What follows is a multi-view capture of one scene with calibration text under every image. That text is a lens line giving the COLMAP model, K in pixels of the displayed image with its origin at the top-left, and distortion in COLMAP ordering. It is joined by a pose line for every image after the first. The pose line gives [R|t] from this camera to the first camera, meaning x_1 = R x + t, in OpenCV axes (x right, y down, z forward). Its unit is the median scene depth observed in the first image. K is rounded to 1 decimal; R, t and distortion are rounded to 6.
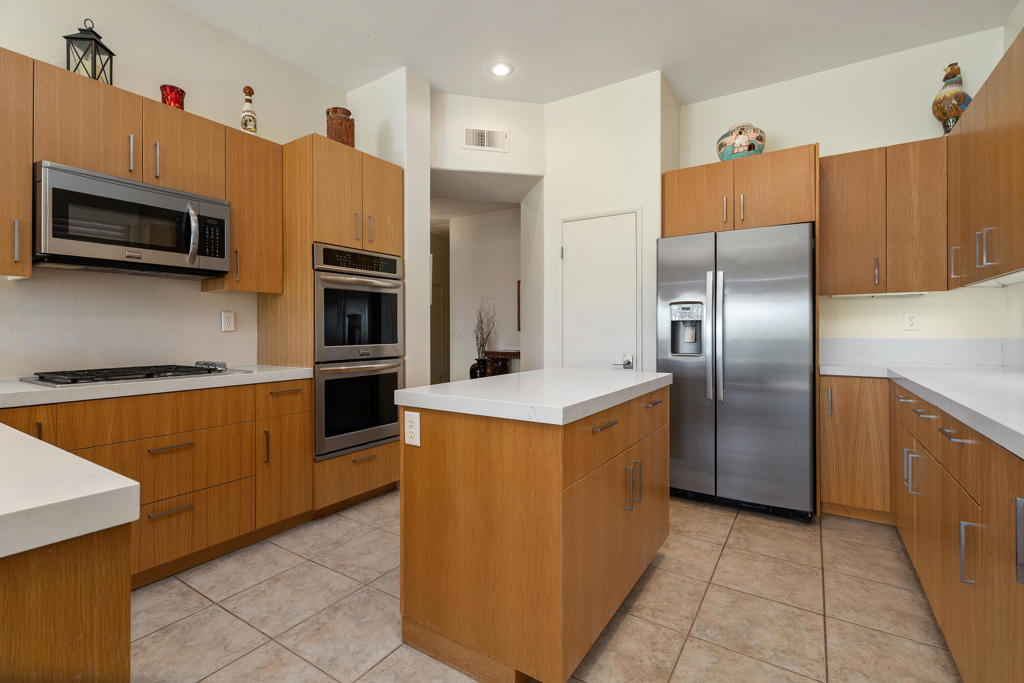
lens RADIAL K [[462.3, 0, 516.0], [0, 462.3, 331.8], [0, 0, 1]] dist [0.001928, 0.000364]
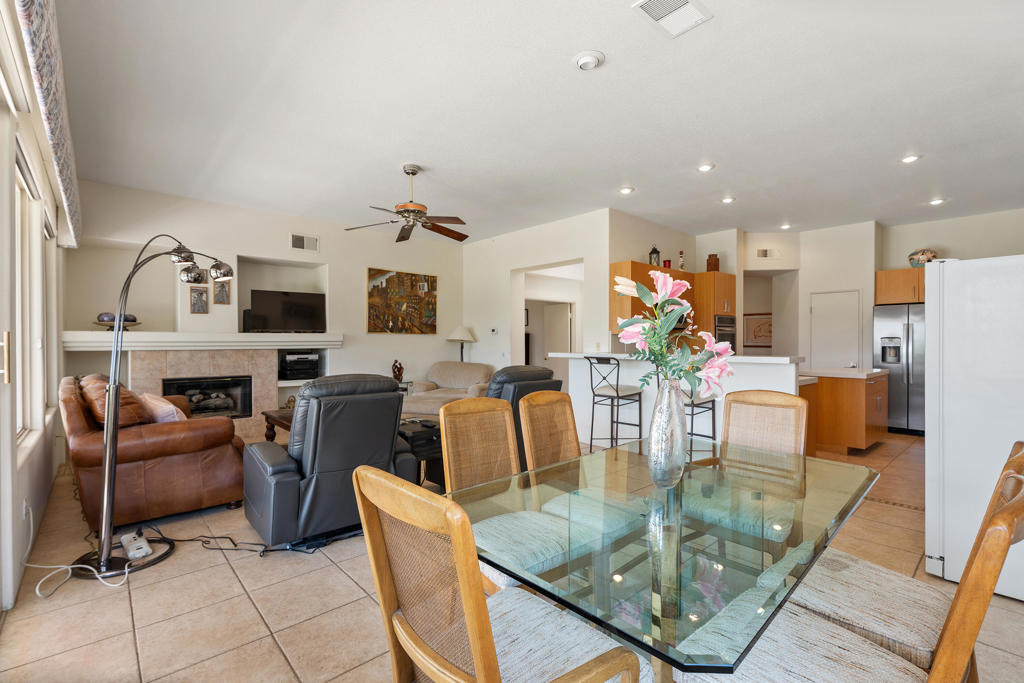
lens RADIAL K [[463.0, 0, 507.5], [0, 463.0, 345.9], [0, 0, 1]] dist [0.003242, 0.000287]
pose [[0.963197, 0.004944, -0.268749, -1.018443], [-0.002820, 0.999962, 0.008290, -0.053359], [0.268780, -0.007227, 0.963174, -2.057653]]
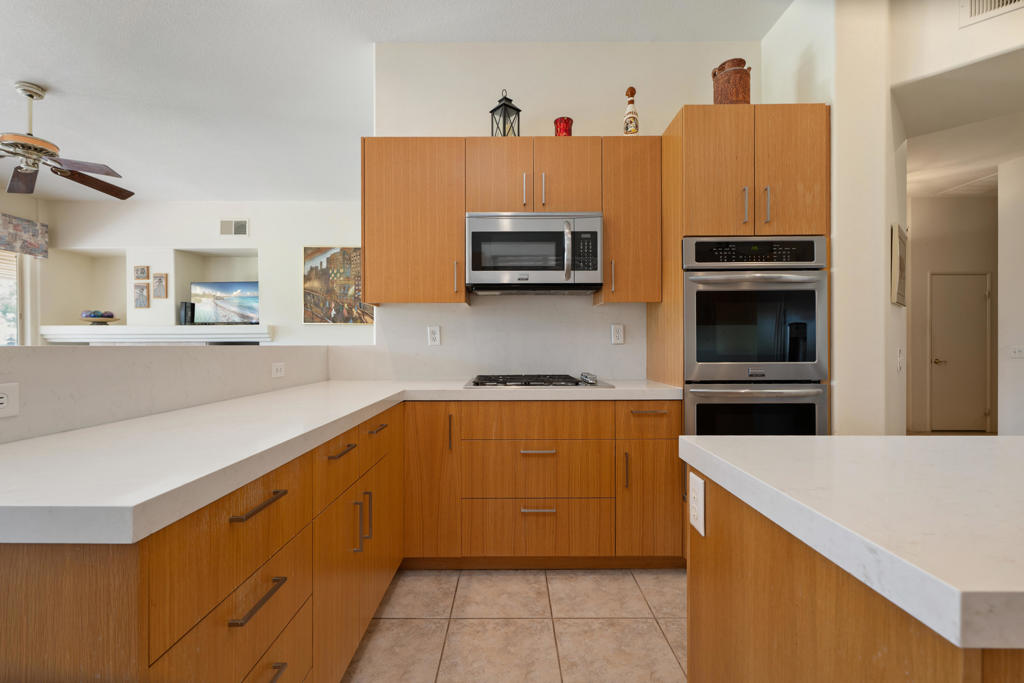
lens RADIAL K [[463.0, 0, 507.5], [0, 463.0, 345.9], [0, 0, 1]] dist [0.003242, 0.000287]
pose [[0.533700, 0.005460, -0.845656, 0.101513], [-0.001526, 0.999984, 0.005493, -0.001847], [0.845672, -0.001641, 0.533700, 0.287617]]
